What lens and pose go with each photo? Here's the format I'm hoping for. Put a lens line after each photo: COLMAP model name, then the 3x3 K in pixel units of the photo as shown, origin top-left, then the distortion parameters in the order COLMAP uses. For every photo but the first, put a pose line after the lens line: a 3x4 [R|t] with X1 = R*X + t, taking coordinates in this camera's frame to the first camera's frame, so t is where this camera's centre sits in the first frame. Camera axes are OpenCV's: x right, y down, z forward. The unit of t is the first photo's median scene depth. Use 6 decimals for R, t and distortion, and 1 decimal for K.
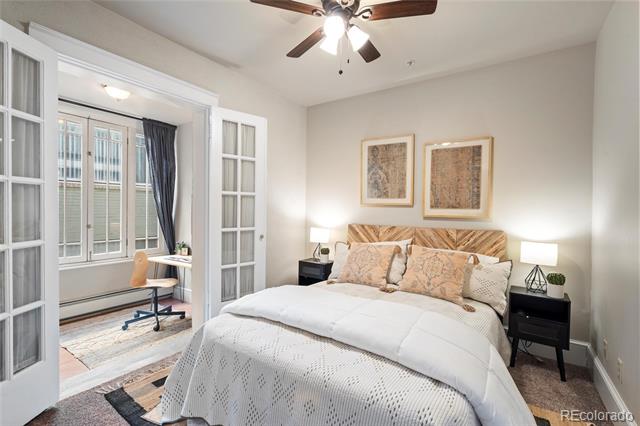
lens RADIAL K [[292.7, 0, 321.5], [0, 292.7, 212.1], [0, 0, 1]] dist [-0.006177, 0.000983]
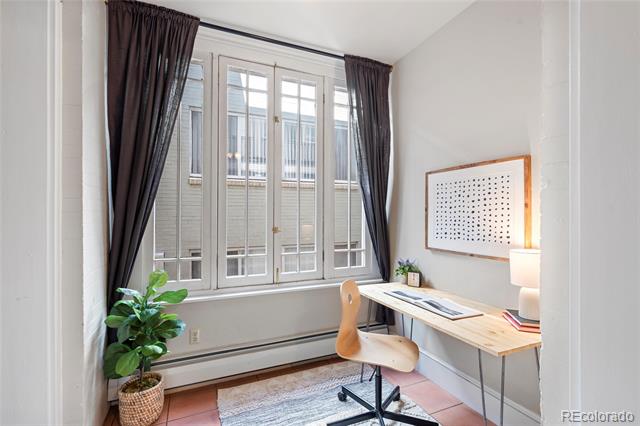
lens RADIAL K [[292.7, 0, 314.7], [0, 292.7, 211.6], [0, 0, 1]] dist [-0.006177, 0.000983]
pose [[0.844465, -0.012902, -0.535455, -0.438129], [0.001498, 0.999763, -0.021728, 0.026223], [0.535609, 0.017547, 0.844284, 0.581541]]
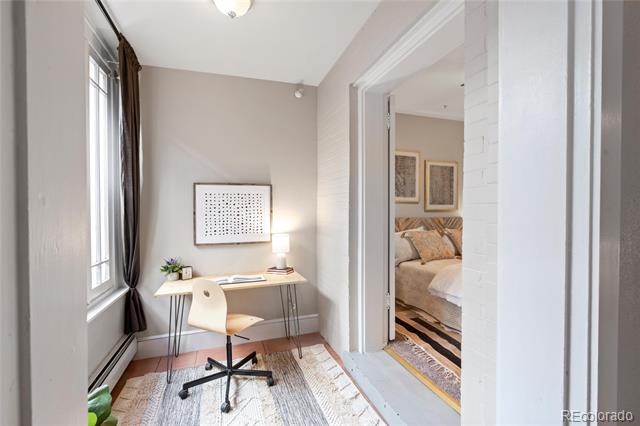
lens RADIAL K [[292.7, 0, 320.5], [0, 292.7, 211.1], [0, 0, 1]] dist [-0.006177, 0.000983]
pose [[0.605723, -0.015966, 0.795515, -1.057309], [0.019162, 0.999801, 0.005475, 0.001726], [-0.795445, 0.011927, 0.605909, 0.505581]]
